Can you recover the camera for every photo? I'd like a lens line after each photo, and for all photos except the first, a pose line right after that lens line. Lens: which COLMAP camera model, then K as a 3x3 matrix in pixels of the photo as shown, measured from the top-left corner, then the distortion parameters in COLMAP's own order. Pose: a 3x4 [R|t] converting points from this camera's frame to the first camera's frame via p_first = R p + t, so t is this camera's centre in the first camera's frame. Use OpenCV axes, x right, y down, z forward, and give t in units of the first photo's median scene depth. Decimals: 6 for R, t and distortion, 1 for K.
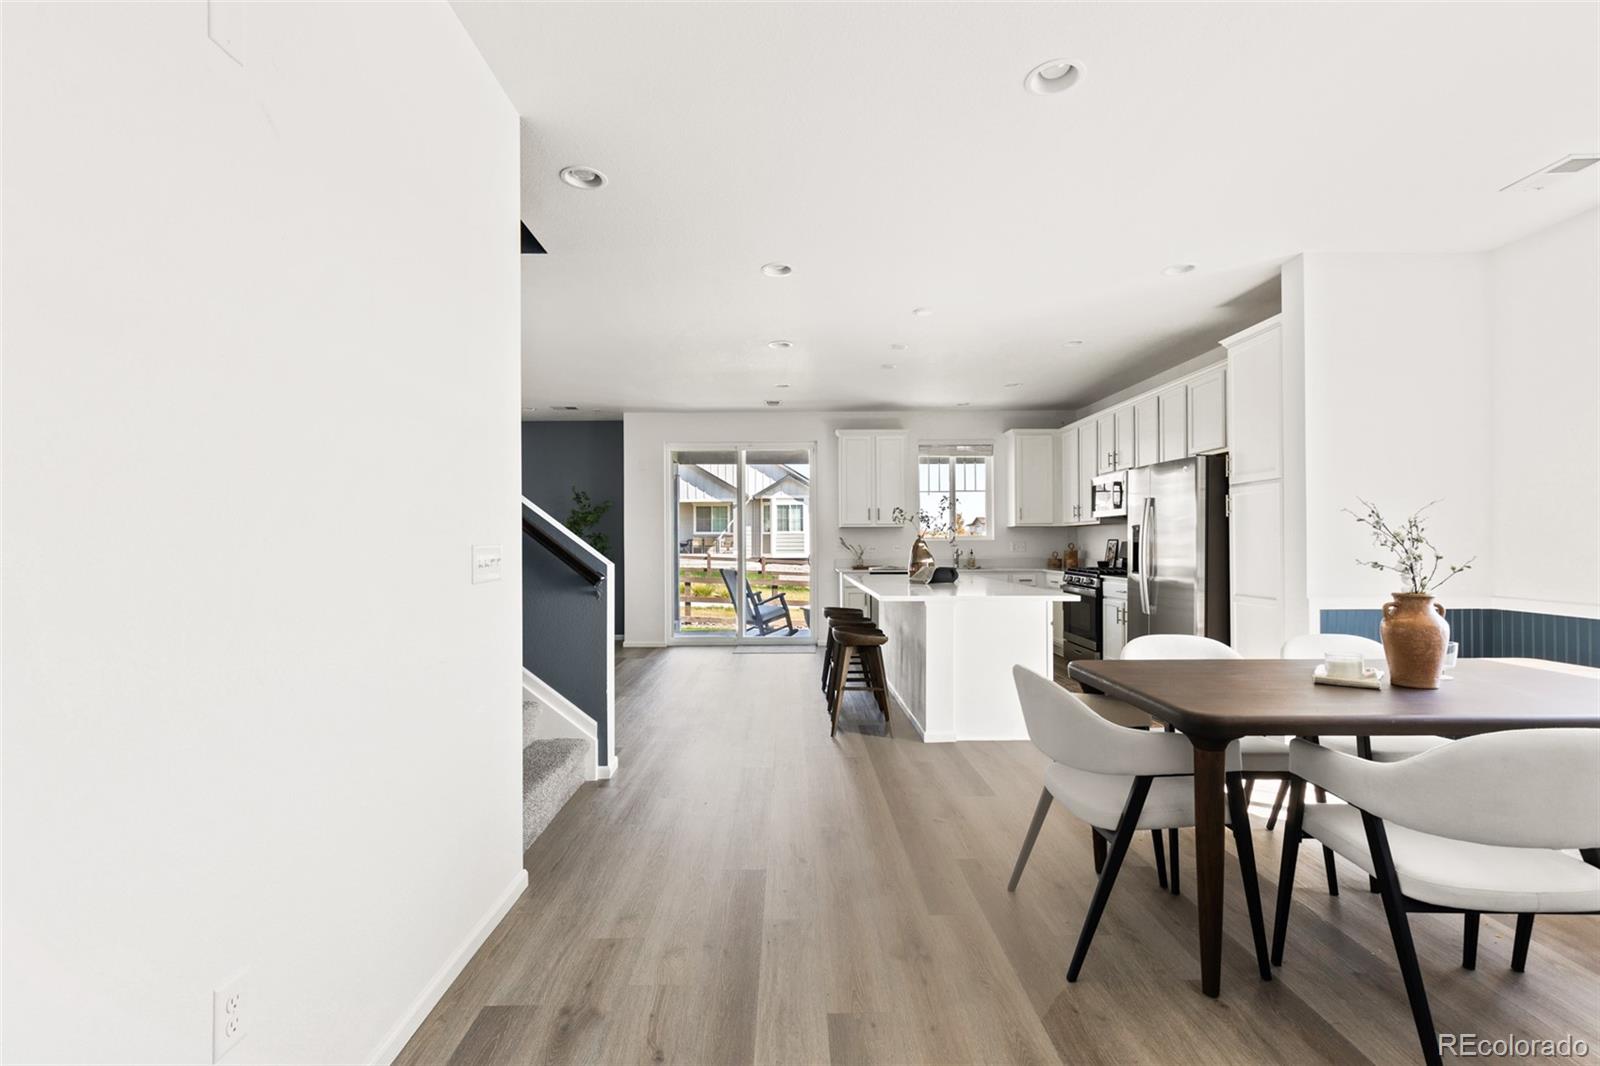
lens RADIAL K [[711.0, 0, 797.4], [0, 711.0, 529.2], [0, 0, 1]] dist [-0.002498, 0.000084]
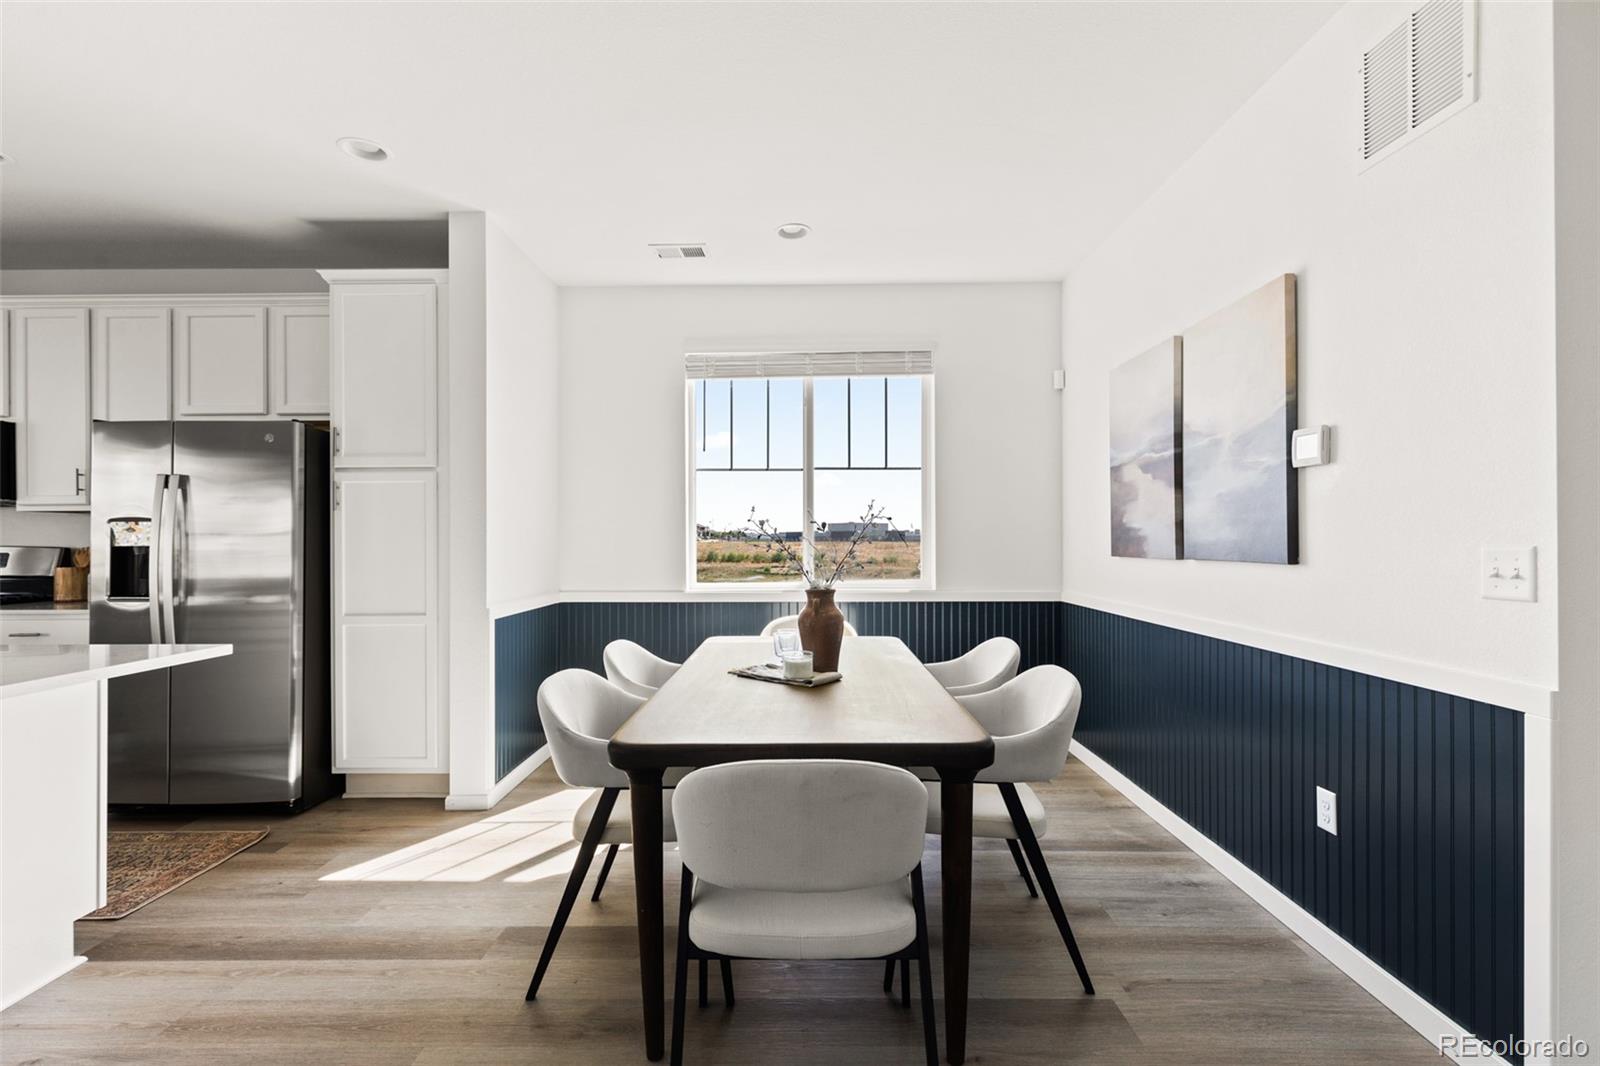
lens RADIAL K [[711.0, 0, 799.3], [0, 711.0, 542.6], [0, 0, 1]] dist [-0.002498, 0.000084]
pose [[0.012607, -0.001612, 0.999919, -0.059085], [-0.011828, 0.999928, 0.001761, 0.003866], [-0.999851, -0.011849, 0.012588, 0.233600]]
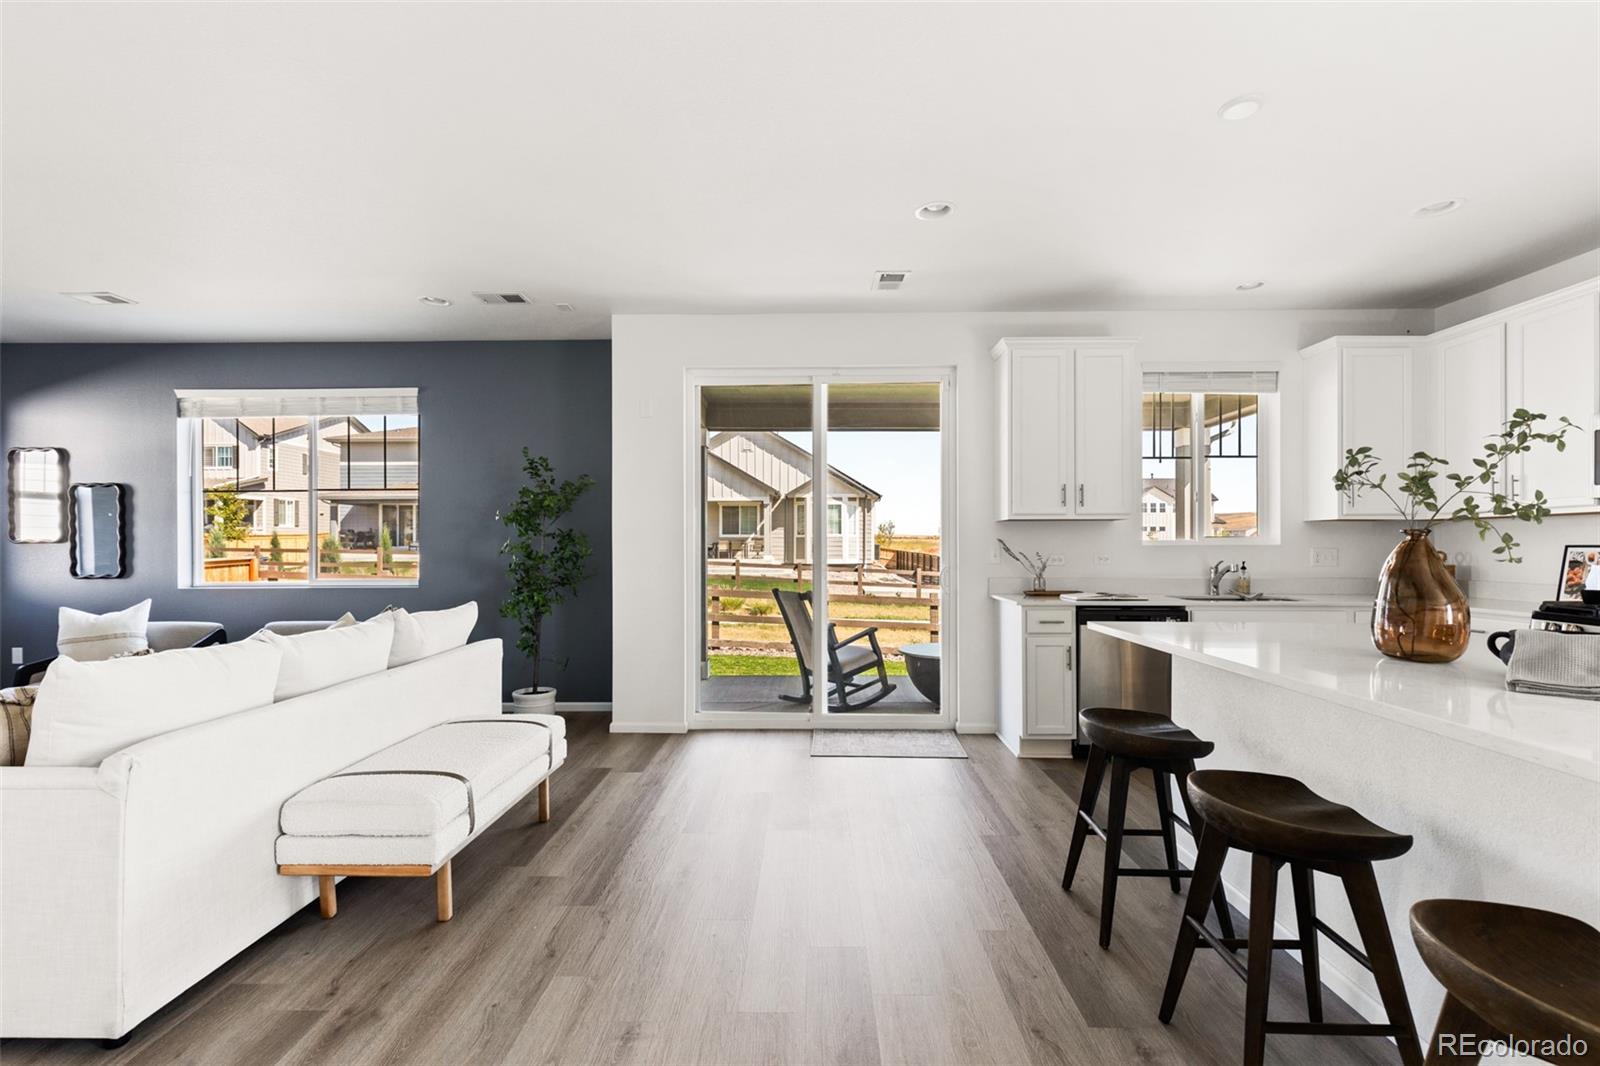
lens RADIAL K [[711.0, 0, 799.8], [0, 711.0, 546.7], [0, 0, 1]] dist [-0.002498, 0.000084]
pose [[0.999556, 0.005134, -0.029364, -0.067957], [-0.004577, 0.999809, 0.019006, 0.006638], [0.029456, -0.018863, 0.999388, 0.379310]]
